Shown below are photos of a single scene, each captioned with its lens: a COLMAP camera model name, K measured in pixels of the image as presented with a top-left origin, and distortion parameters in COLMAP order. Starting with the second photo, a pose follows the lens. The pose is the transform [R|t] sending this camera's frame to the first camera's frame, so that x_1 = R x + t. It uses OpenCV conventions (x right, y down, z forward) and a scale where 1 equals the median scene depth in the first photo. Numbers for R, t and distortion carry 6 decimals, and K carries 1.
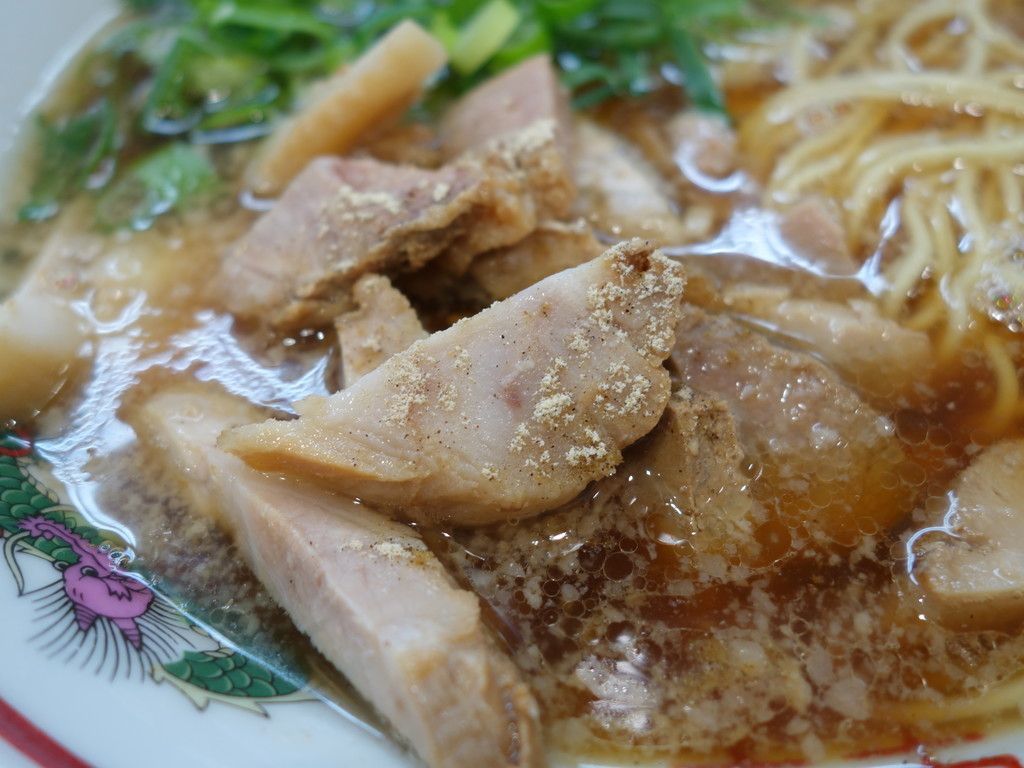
lens RADIAL K [[829.5, 0, 512.0], [0, 829.5, 384.0], [0, 0, 1]] dist [-0.004015, -0.001331]
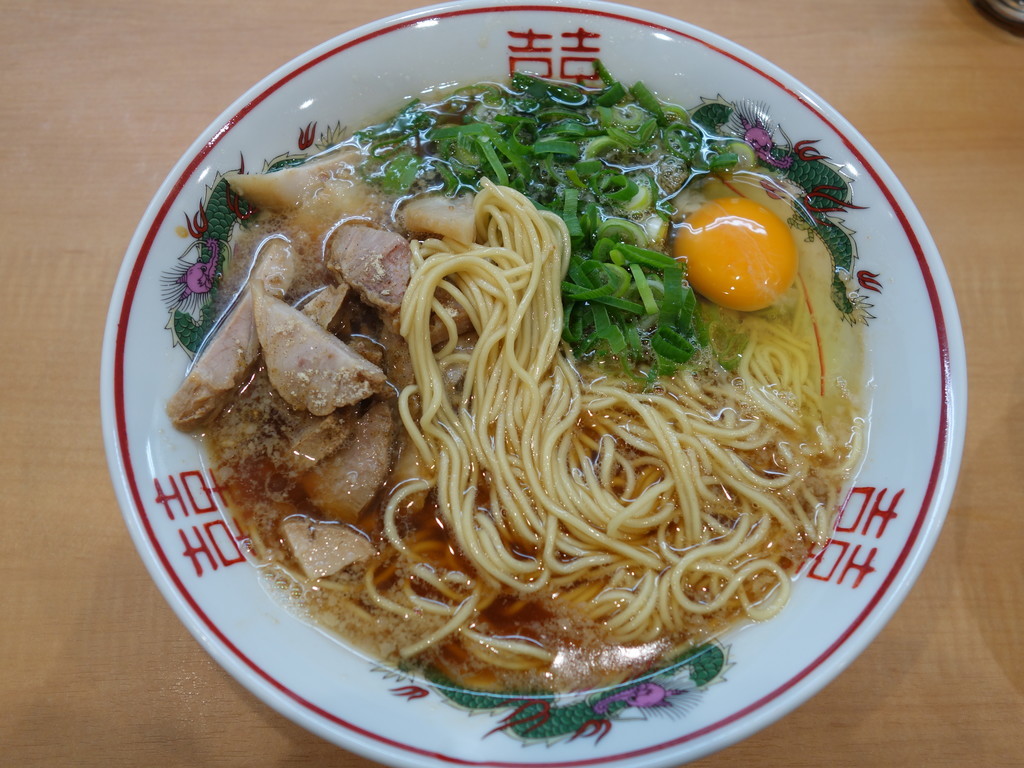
lens RADIAL K [[838.3, 0, 512.0], [0, 838.3, 384.0], [0, 0, 1]] dist [0.002236, -0.001394]
pose [[0.447447, 0.843662, -0.296689, 1.165067], [-0.737228, 0.535762, 0.411648, -1.543334], [0.506247, 0.034537, 0.861697, -0.946605]]
